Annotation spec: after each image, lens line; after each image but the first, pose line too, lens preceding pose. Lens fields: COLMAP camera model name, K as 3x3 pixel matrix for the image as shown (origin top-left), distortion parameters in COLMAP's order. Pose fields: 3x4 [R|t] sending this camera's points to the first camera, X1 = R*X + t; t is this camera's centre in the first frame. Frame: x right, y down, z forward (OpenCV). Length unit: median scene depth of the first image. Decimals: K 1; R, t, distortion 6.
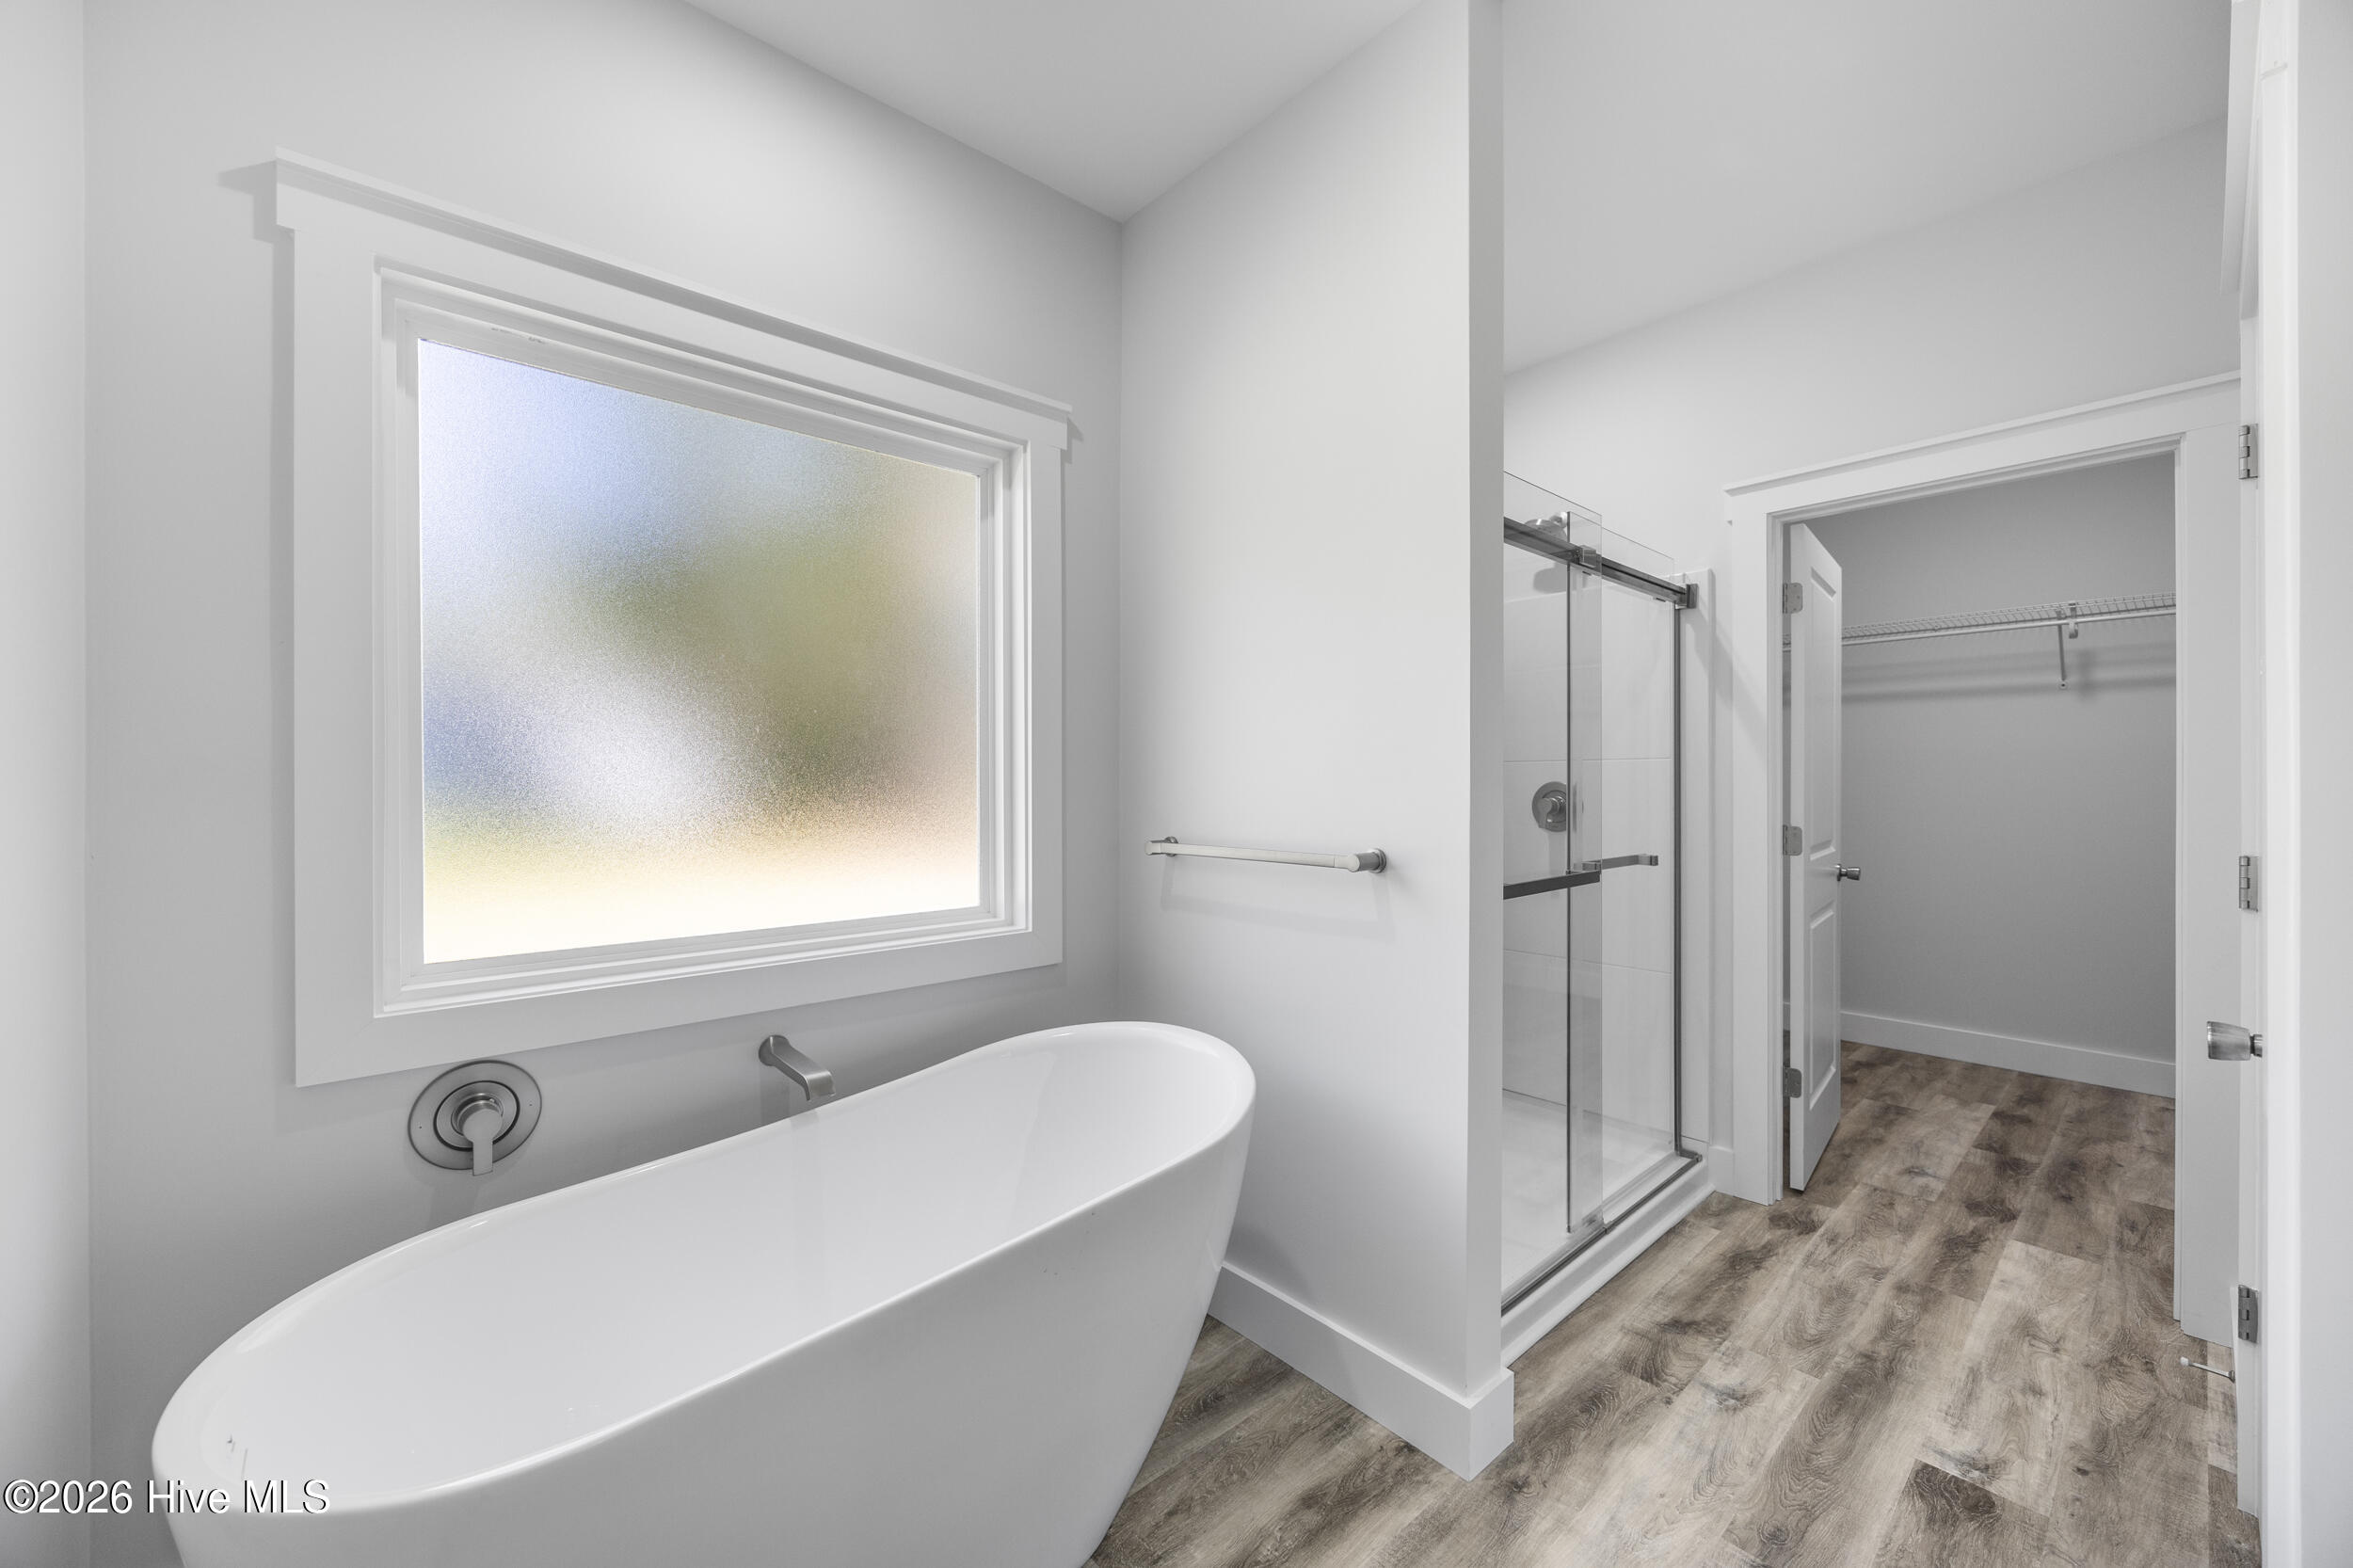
lens RADIAL K [[917.4, 0, 1186.1], [0, 917.4, 771.2], [0, 0, 1]] dist [-0.003233, 0.000730]
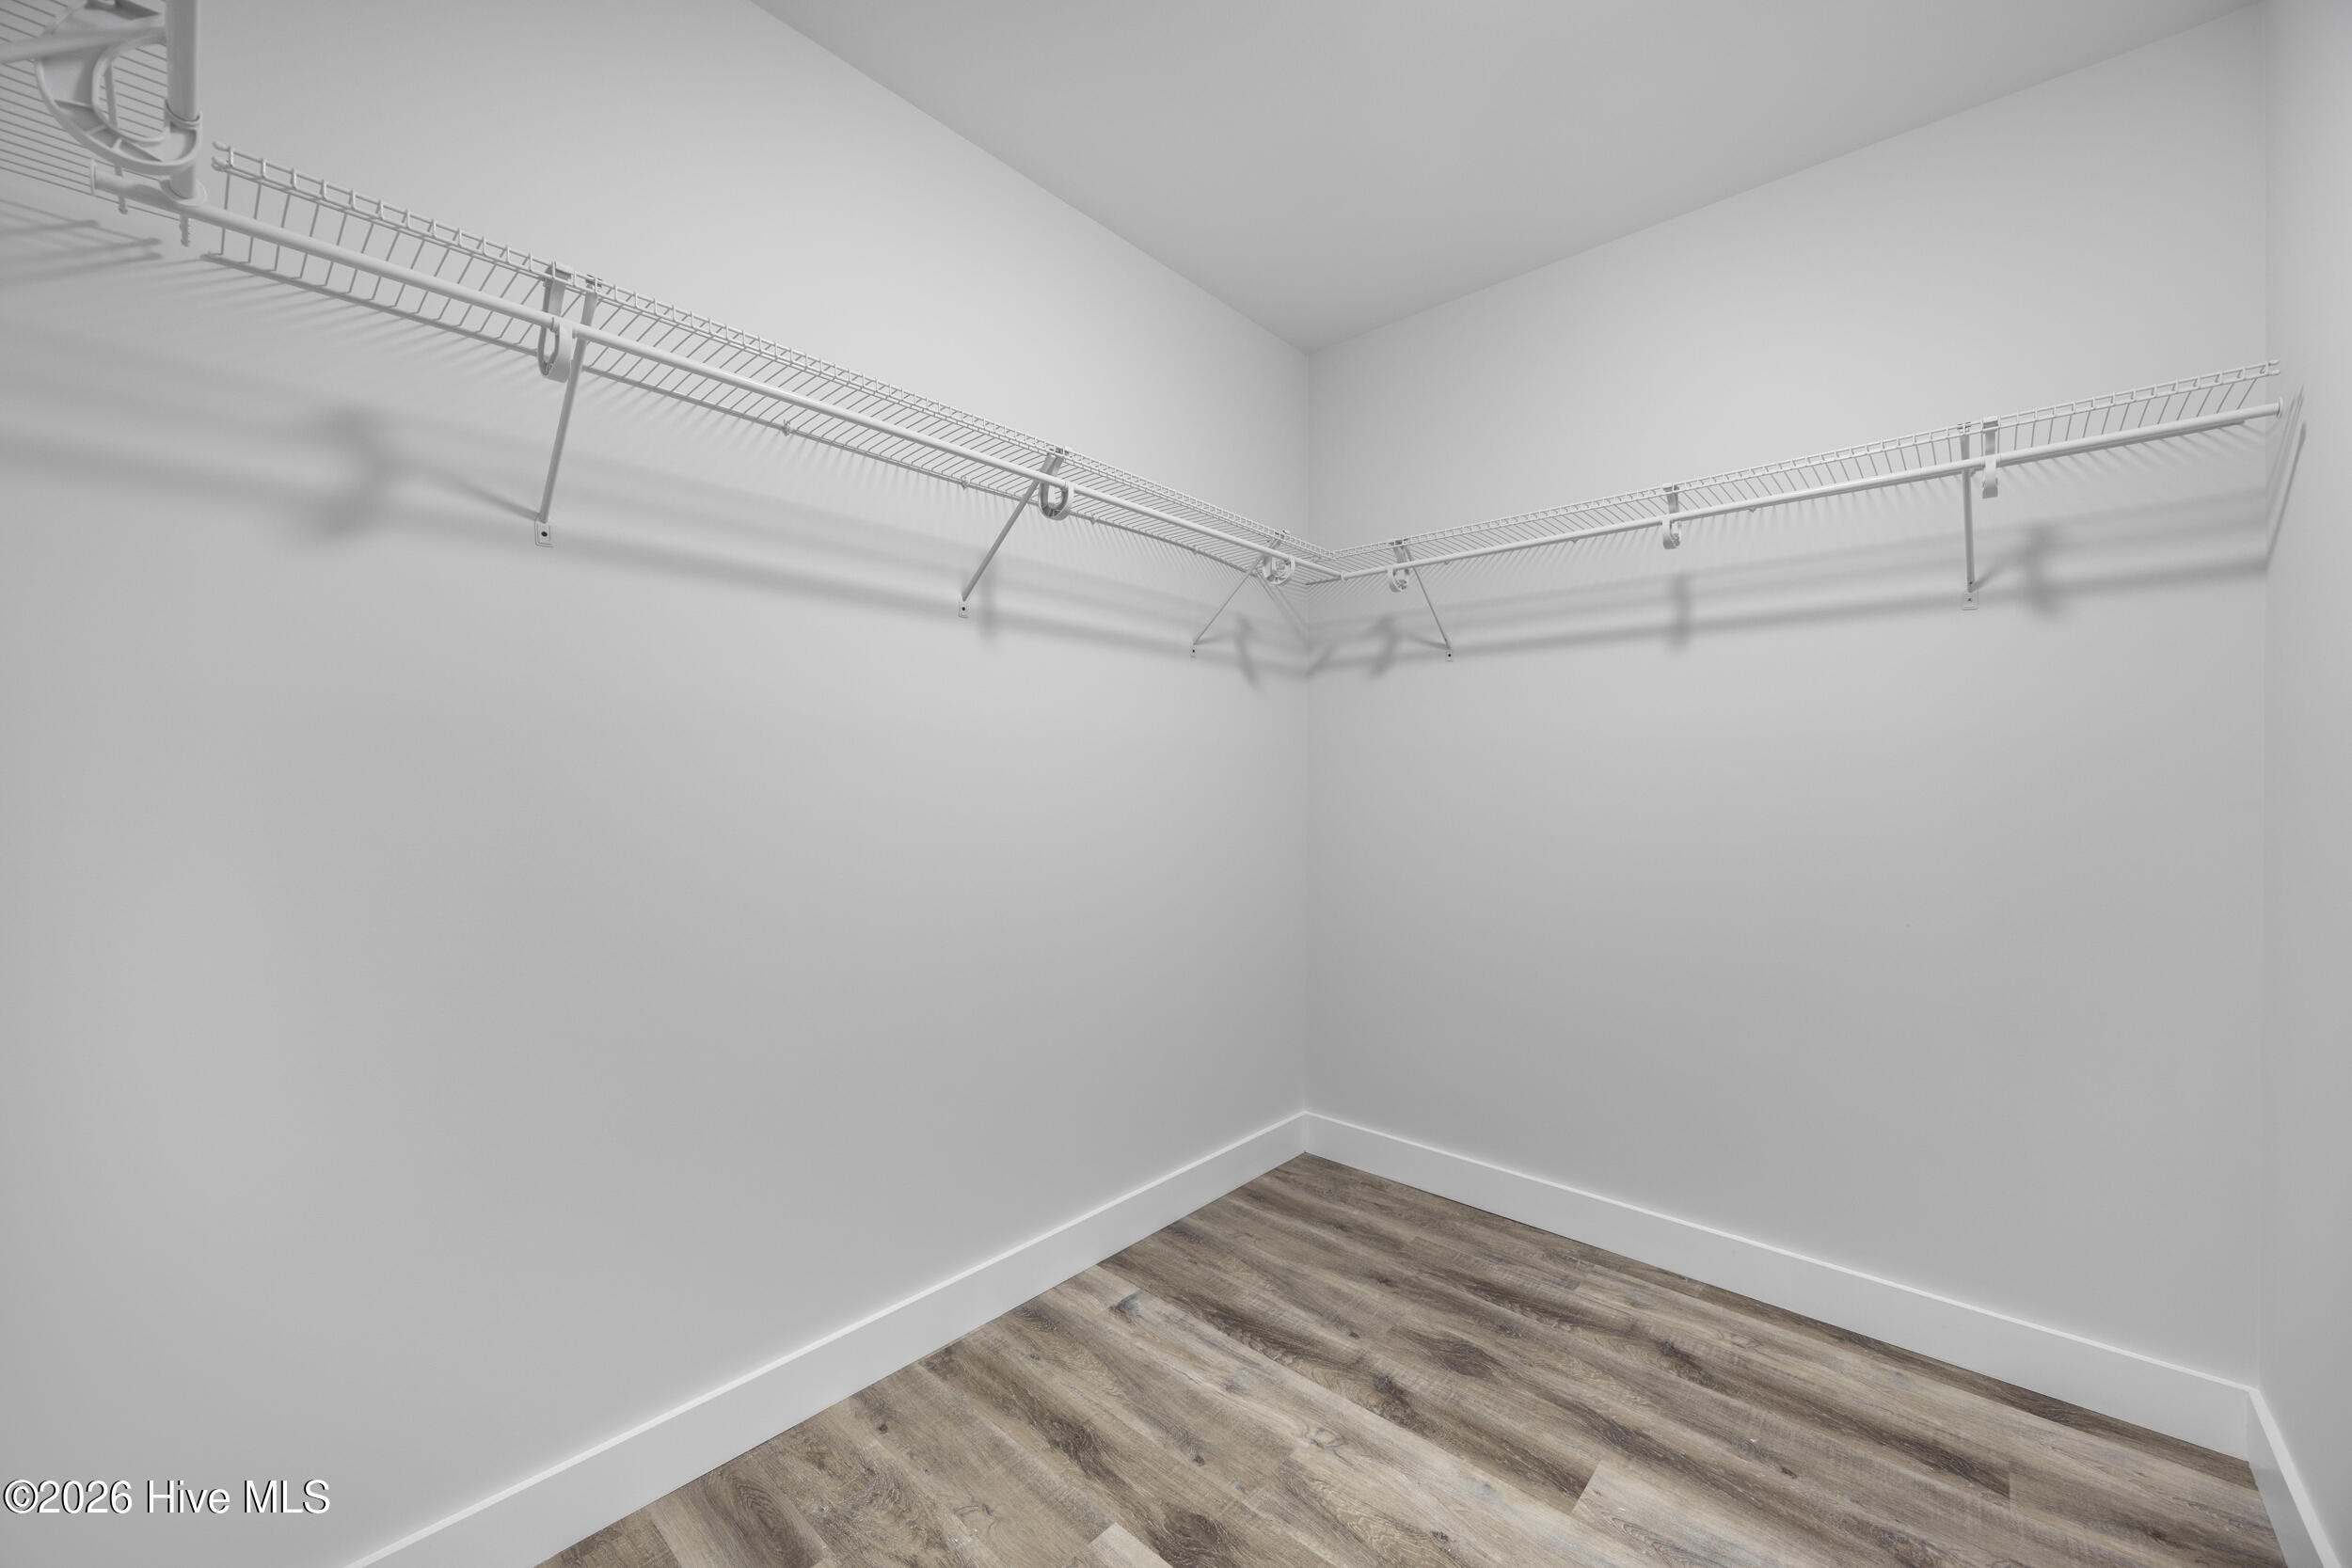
lens RADIAL K [[916.9, 0, 1168.8], [0, 916.9, 774.0], [0, 0, 1]] dist [-0.003233, 0.000730]
pose [[-0.122904, 0.006730, 0.992396, 0.647468], [-0.028846, 0.999530, -0.010351, 0.011741], [-0.991999, -0.029899, -0.122652, 1.527968]]
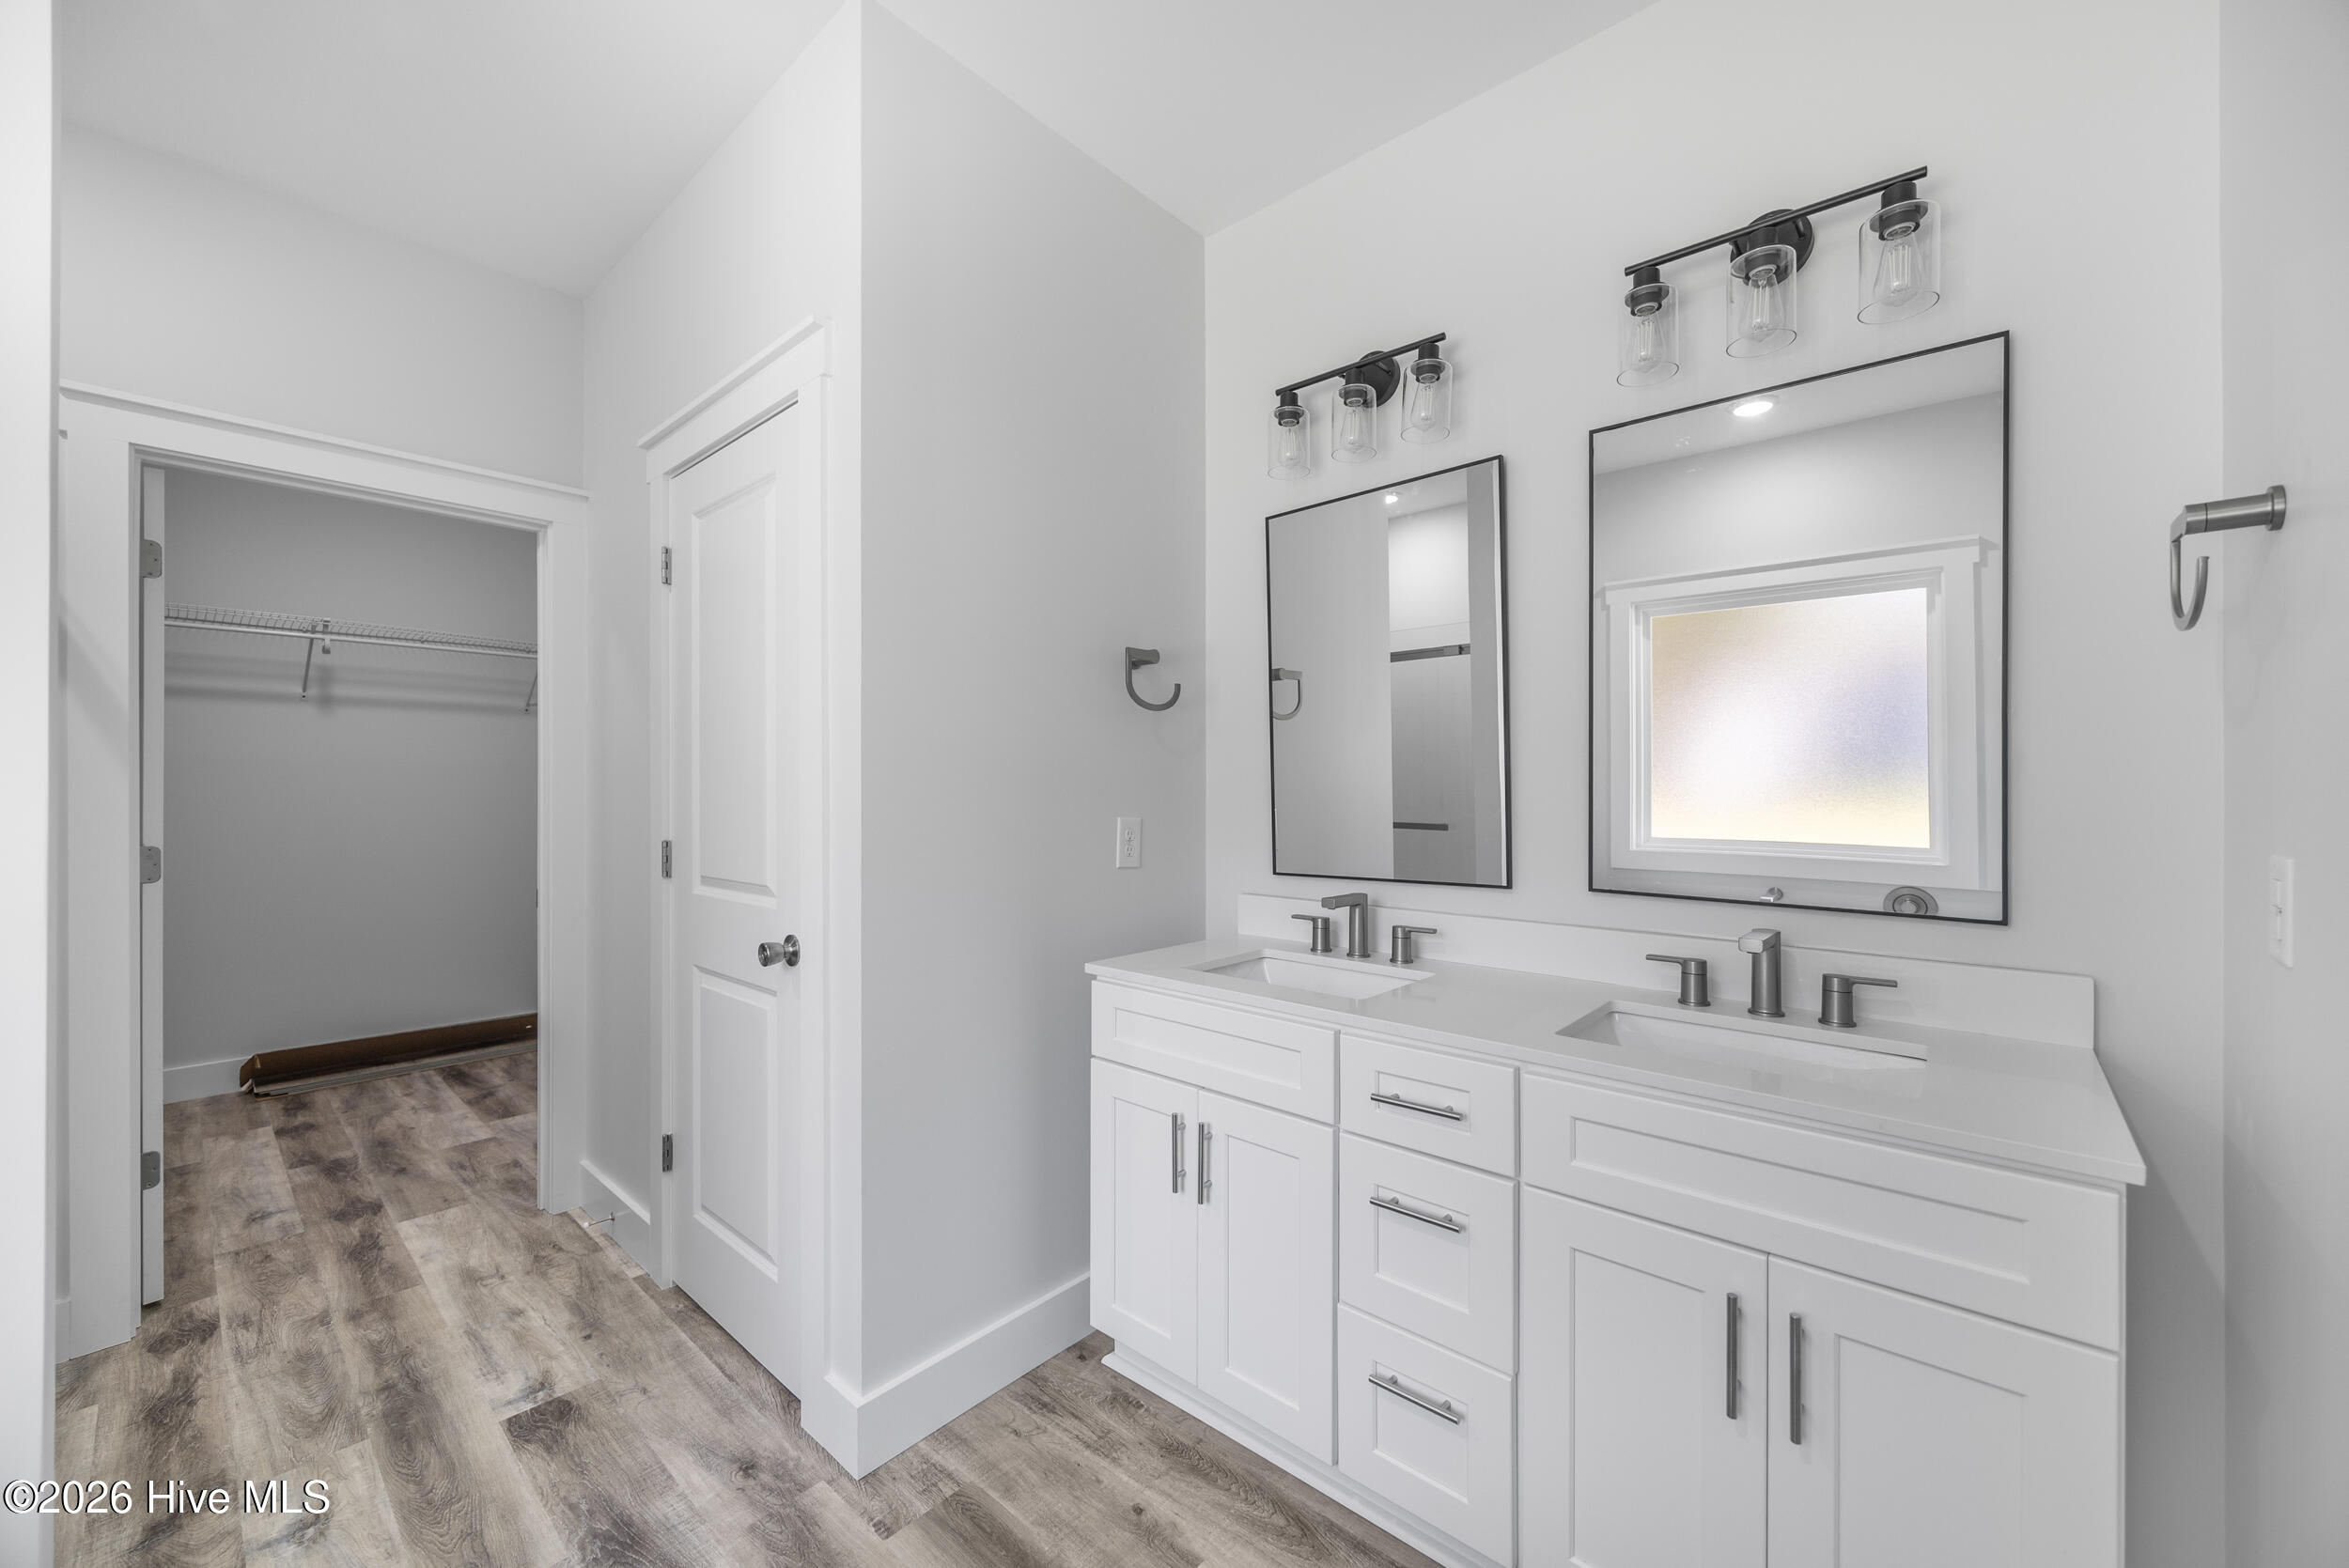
lens RADIAL K [[915.8, 0, 1150.1], [0, 915.8, 777.6], [0, 0, 1]] dist [-0.003233, 0.000730]
pose [[-0.115111, 0.012496, 0.993274, -0.273250], [-0.009743, 0.999859, -0.013708, 0.002766], [-0.993305, -0.011255, -0.114973, 0.281679]]
